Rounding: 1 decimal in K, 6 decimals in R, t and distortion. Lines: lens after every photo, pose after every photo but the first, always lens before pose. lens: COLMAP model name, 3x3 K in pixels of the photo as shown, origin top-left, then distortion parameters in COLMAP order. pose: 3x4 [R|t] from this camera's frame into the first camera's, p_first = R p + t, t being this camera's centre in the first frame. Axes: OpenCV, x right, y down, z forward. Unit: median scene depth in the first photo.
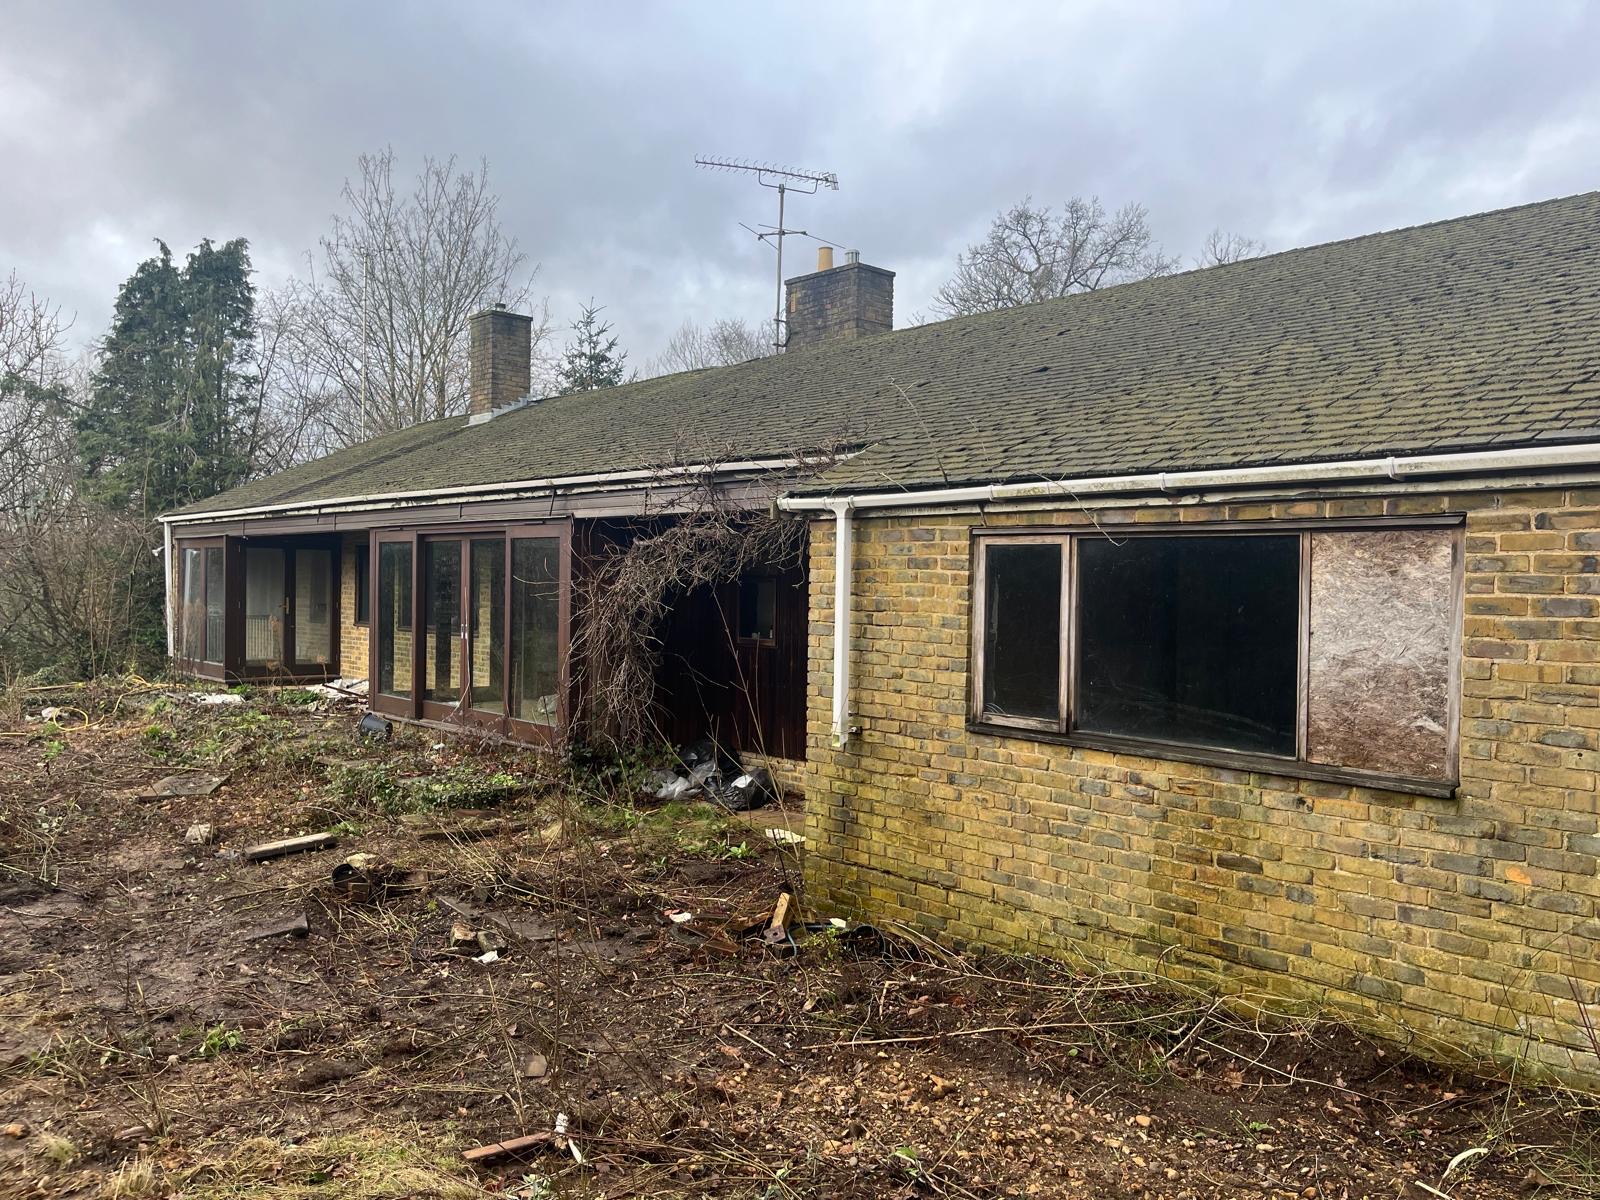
lens RADIAL K [[1196.0, 0, 817.6], [0, 1196.0, 600.0], [0, 0, 1]] dist [0.069937, -0.093145]
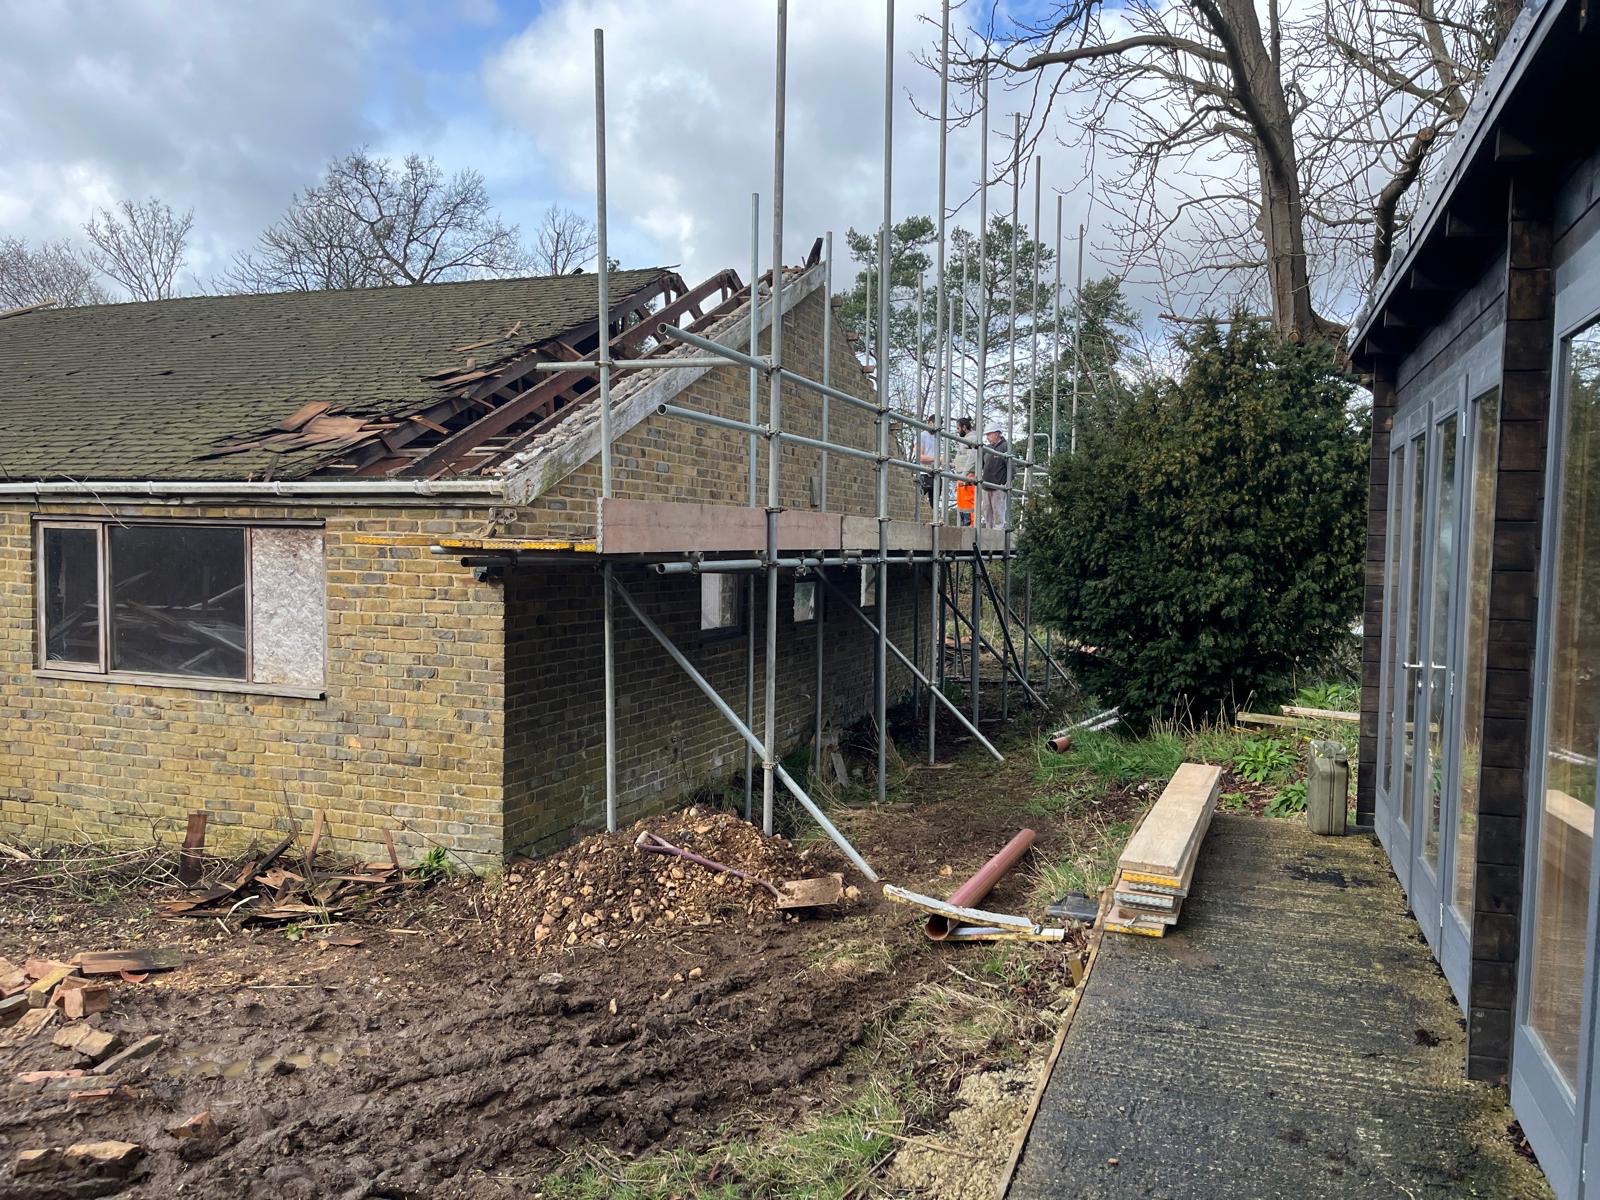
lens RADIAL K [[1196.0, 0, 804.8], [0, 1196.0, 603.1], [0, 0, 1]] dist [0.069937, -0.093145]
pose [[0.890981, -0.022616, 0.453477, 0.250643], [0.001796, 0.998926, 0.046290, -0.022371], [-0.454037, -0.040429, 0.890065, -0.462299]]
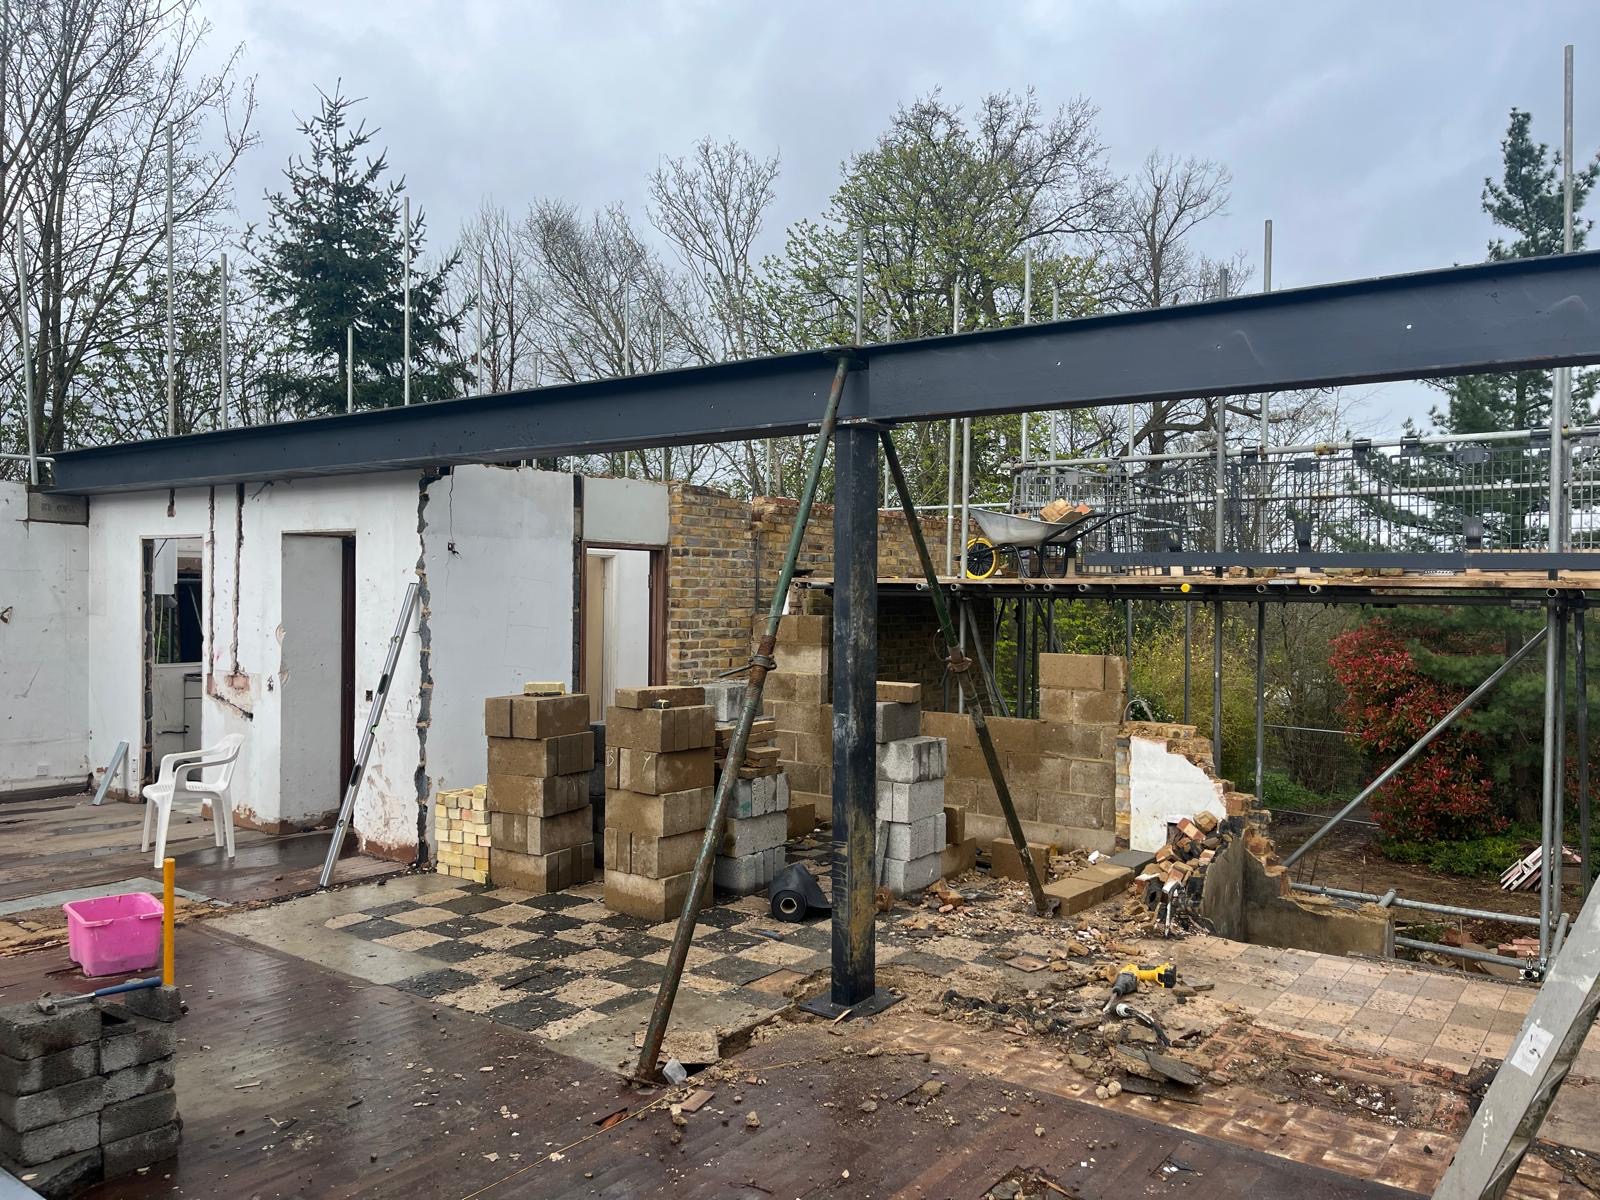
lens RADIAL K [[1196.0, 0, 800.4], [0, 1196.0, 612.9], [0, 0, 1]] dist [0.069937, -0.093145]
pose [[0.982253, -0.008176, 0.187385, -0.379393], [0.007643, 0.999964, 0.003567, -0.042432], [-0.187407, -0.002072, 0.982280, 1.836419]]
